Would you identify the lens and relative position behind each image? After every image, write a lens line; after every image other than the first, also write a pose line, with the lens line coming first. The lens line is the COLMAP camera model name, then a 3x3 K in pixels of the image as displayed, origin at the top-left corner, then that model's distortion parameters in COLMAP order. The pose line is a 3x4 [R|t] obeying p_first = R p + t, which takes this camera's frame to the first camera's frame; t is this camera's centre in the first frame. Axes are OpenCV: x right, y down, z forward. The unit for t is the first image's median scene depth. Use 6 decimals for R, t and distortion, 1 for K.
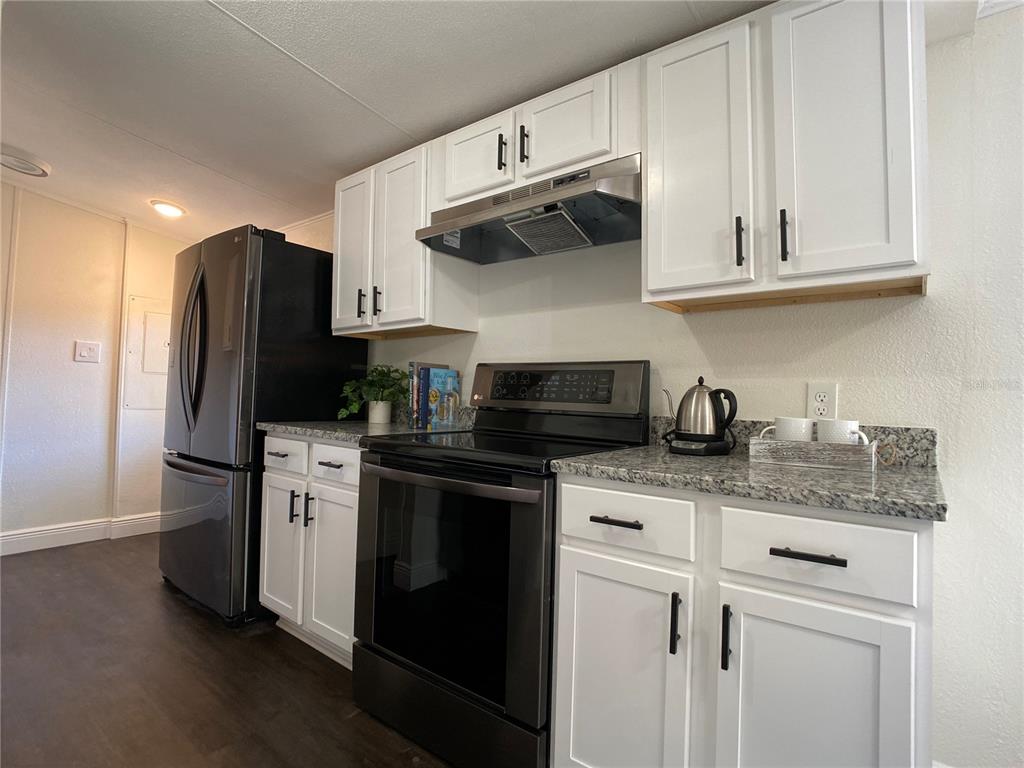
lens RADIAL K [[525.7, 0, 518.8], [0, 525.7, 373.6], [0, 0, 1]] dist [-0.041698, 0.010887]
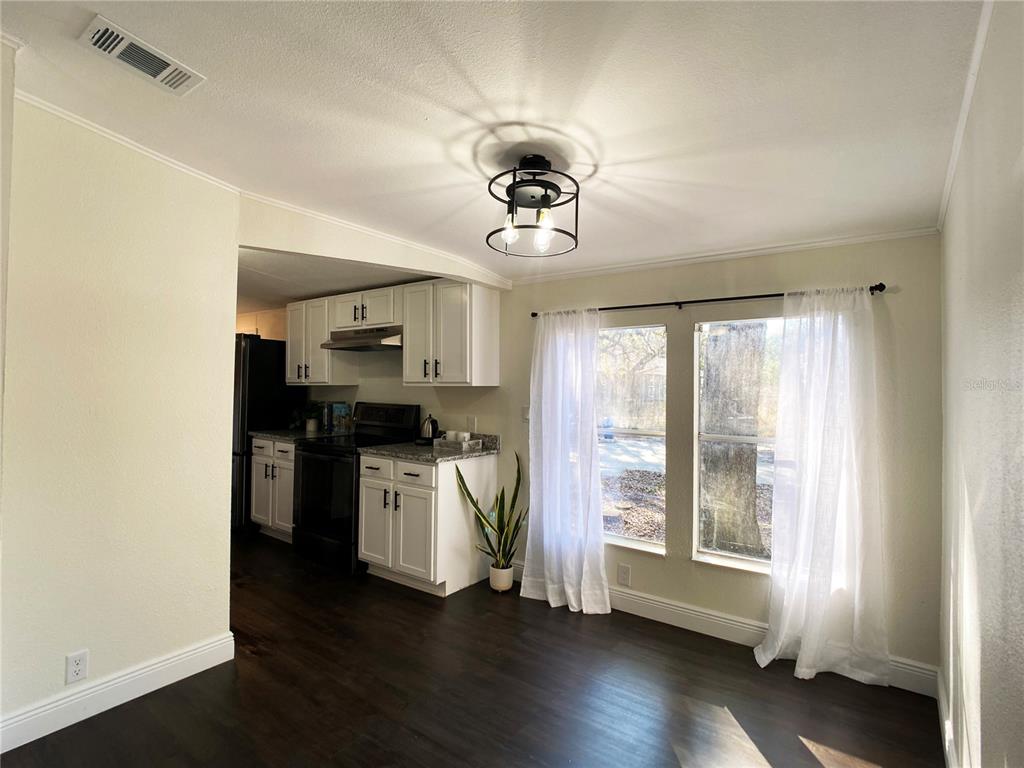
lens RADIAL K [[525.7, 0, 520.0], [0, 525.7, 376.6], [0, 0, 1]] dist [-0.041698, 0.010887]
pose [[0.999396, -0.008536, 0.033689, 0.735142], [0.007754, 0.999699, 0.023261, -0.240392], [-0.033877, -0.022986, 0.999162, -1.587922]]
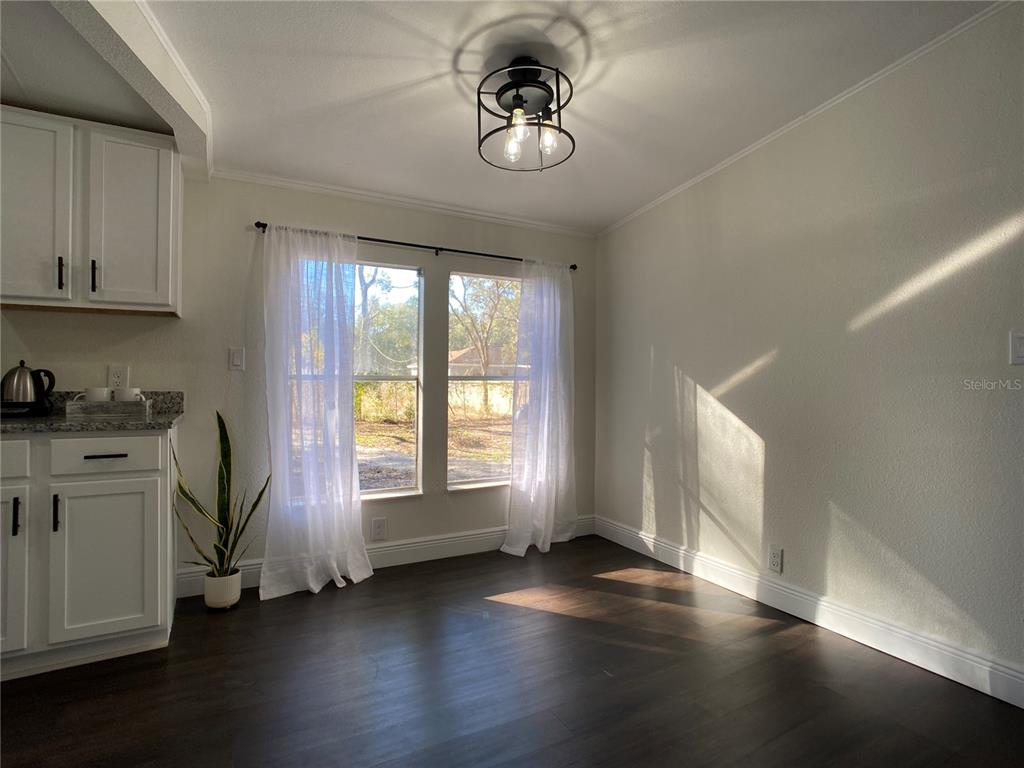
lens RADIAL K [[525.7, 0, 510.8], [0, 525.7, 377.7], [0, 0, 1]] dist [-0.041698, 0.010887]
pose [[0.398050, -0.012642, 0.917277, -0.382359], [-0.033825, 0.999023, 0.028447, -0.030786], [-0.916740, -0.042350, 0.397233, -0.726011]]
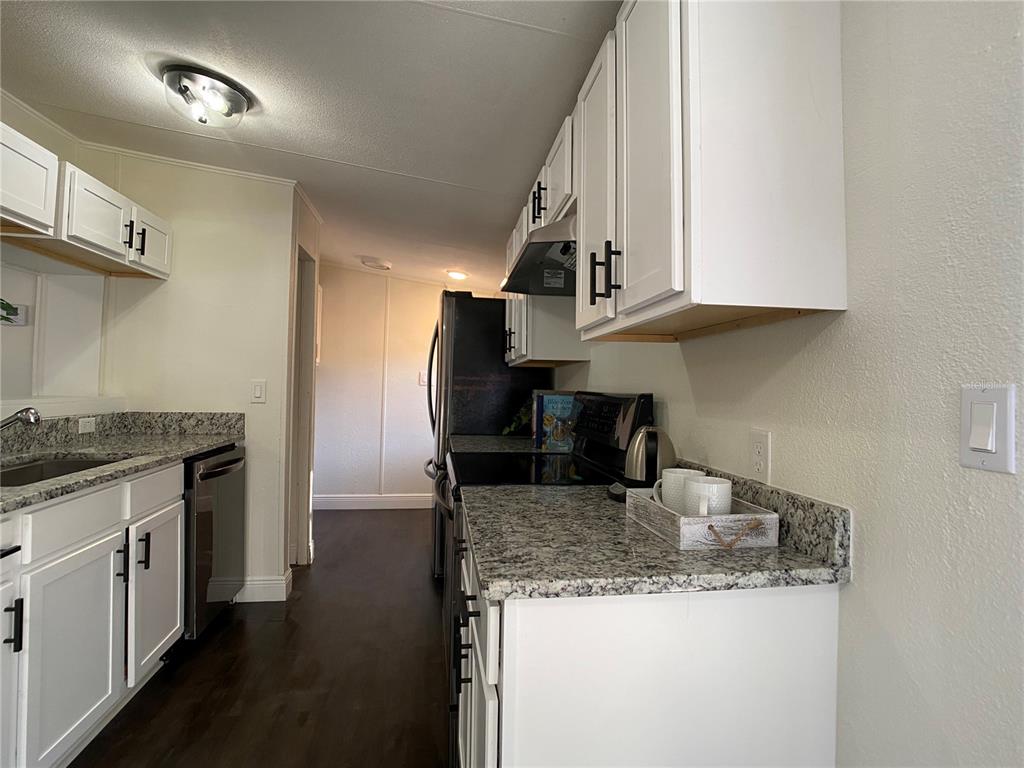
lens RADIAL K [[525.7, 0, 516.7], [0, 525.7, 376.5], [0, 0, 1]] dist [-0.041698, 0.010887]
pose [[0.726640, -0.026894, -0.686492, 0.855739], [0.029238, 0.999539, -0.008211, -0.065662], [0.686396, -0.014106, 0.727091, 0.189095]]
